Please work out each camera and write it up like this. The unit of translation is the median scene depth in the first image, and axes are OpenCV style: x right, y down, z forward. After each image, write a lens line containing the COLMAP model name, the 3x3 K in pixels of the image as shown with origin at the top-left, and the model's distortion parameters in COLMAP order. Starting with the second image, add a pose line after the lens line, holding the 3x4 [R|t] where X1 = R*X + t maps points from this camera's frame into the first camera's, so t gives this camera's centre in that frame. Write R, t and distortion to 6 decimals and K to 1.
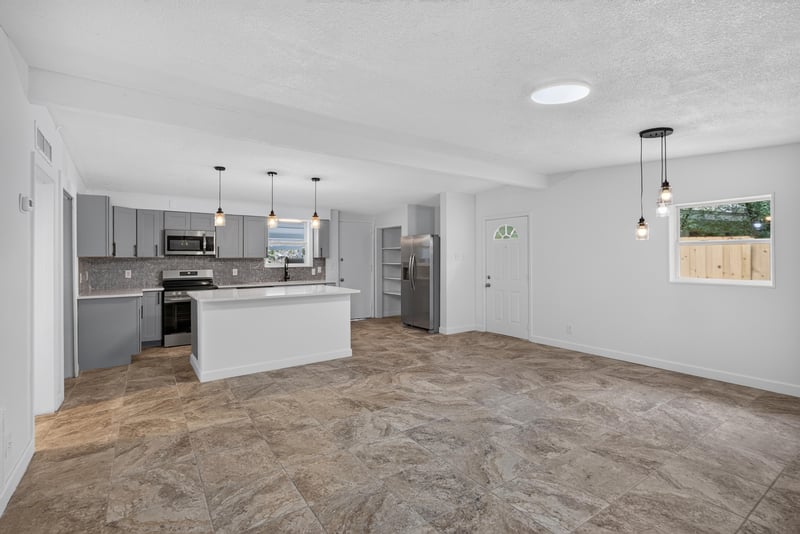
lens RADIAL K [[374.6, 0, 389.6], [0, 374.6, 249.7], [0, 0, 1]] dist [-0.027251, 0.010544]
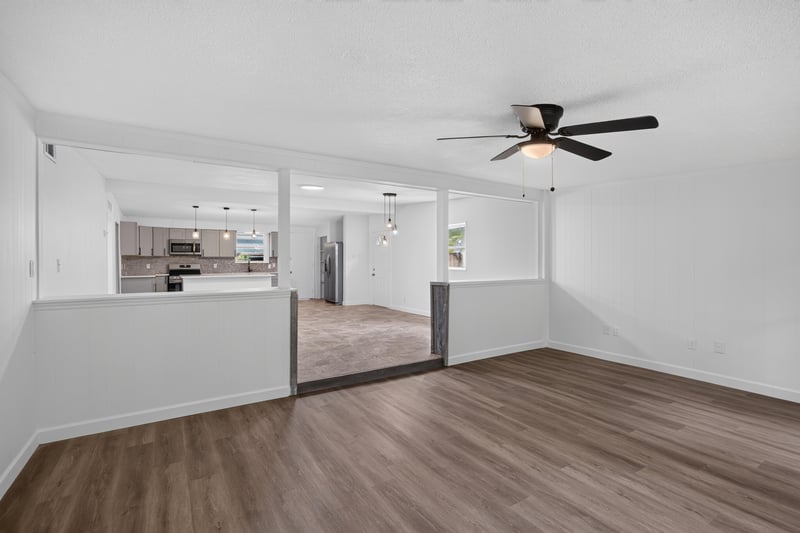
lens RADIAL K [[374.6, 0, 390.8], [0, 374.6, 261.5], [0, 0, 1]] dist [-0.027251, 0.010544]
pose [[0.999011, 0.001707, -0.044431, 0.470774], [-0.000661, 0.999723, 0.023542, 0.005575], [0.044459, -0.023489, 0.998735, -0.635188]]
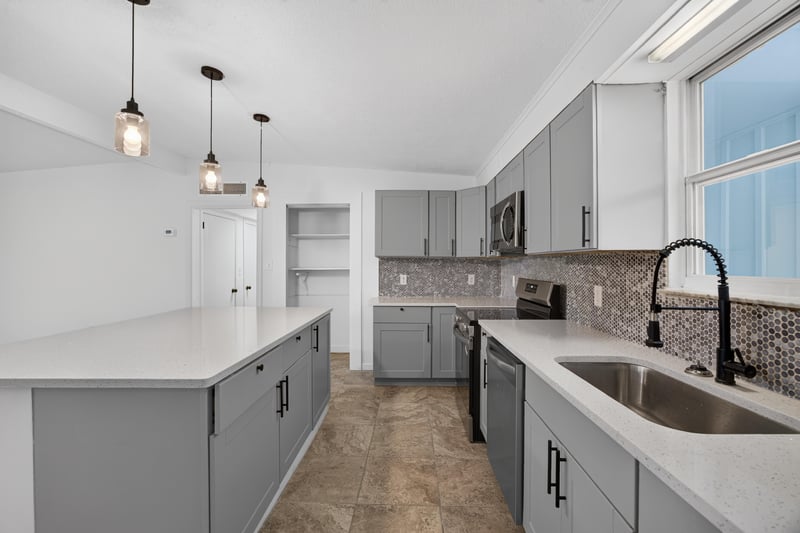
lens RADIAL K [[338.7, 0, 402.2], [0, 338.7, 265.8], [0, 0, 1]] dist [-0.020443, 0.003082]
pose [[-0.562172, 0.010273, -0.826956, -0.089784], [0.024092, 0.999702, -0.003959, 0.036962], [0.826669, -0.022149, -0.562252, 1.241465]]
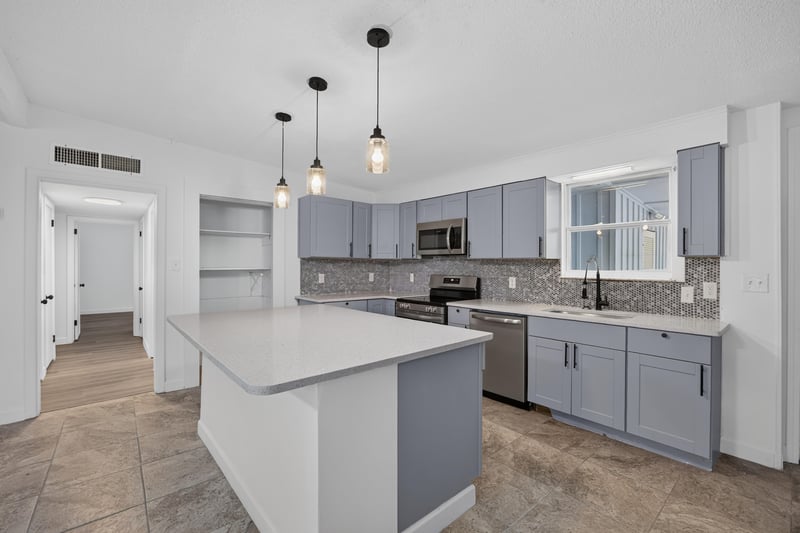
lens RADIAL K [[344.1, 0, 405.7], [0, 344.1, 263.8], [0, 0, 1]] dist [-0.023963, 0.002064]
pose [[0.139351, 0.003771, -0.990236, 0.125376], [0.019284, 0.999793, 0.006522, 0.028155], [0.990055, -0.020005, 0.139249, 0.916256]]
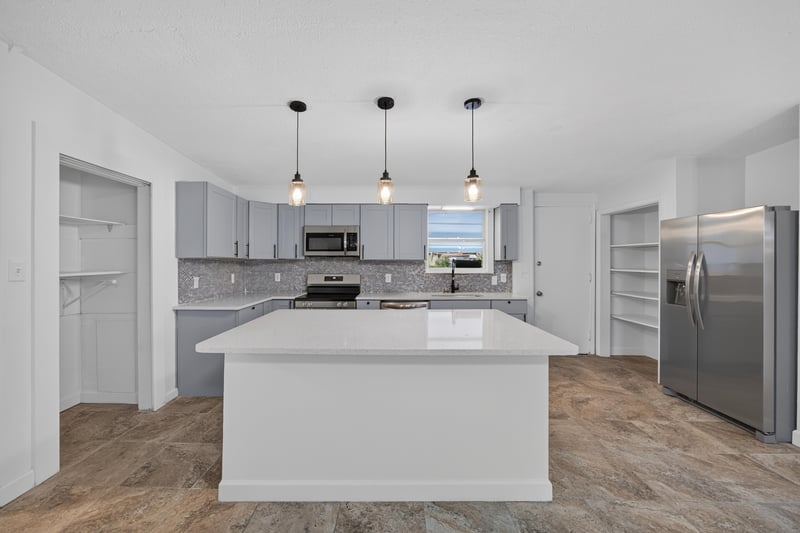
lens RADIAL K [[309.4, 0, 385.9], [0, 309.4, 259.5], [0, 0, 1]] dist [-0.017557, 0.002713]
pose [[0.819802, 0.003517, -0.572637, -0.052501], [0.007241, 0.999838, 0.016507, 0.011935], [0.572602, -0.017679, 0.819643, 0.556682]]
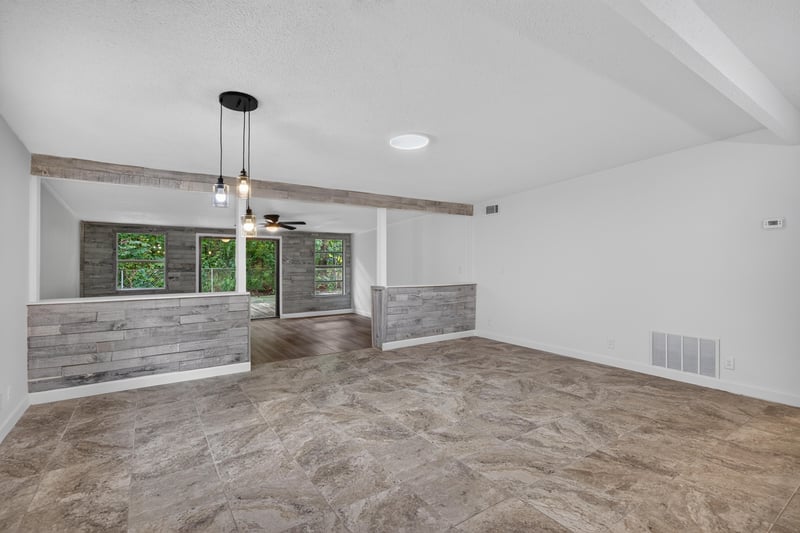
lens RADIAL K [[374.6, 0, 394.6], [0, 374.6, 261.4], [0, 0, 1]] dist [-0.027251, 0.010544]
pose [[-0.999922, 0.003027, -0.012102, 0.226413], [0.003274, 0.999786, -0.020436, 0.022939], [0.012038, -0.020474, -0.999718, 1.018973]]
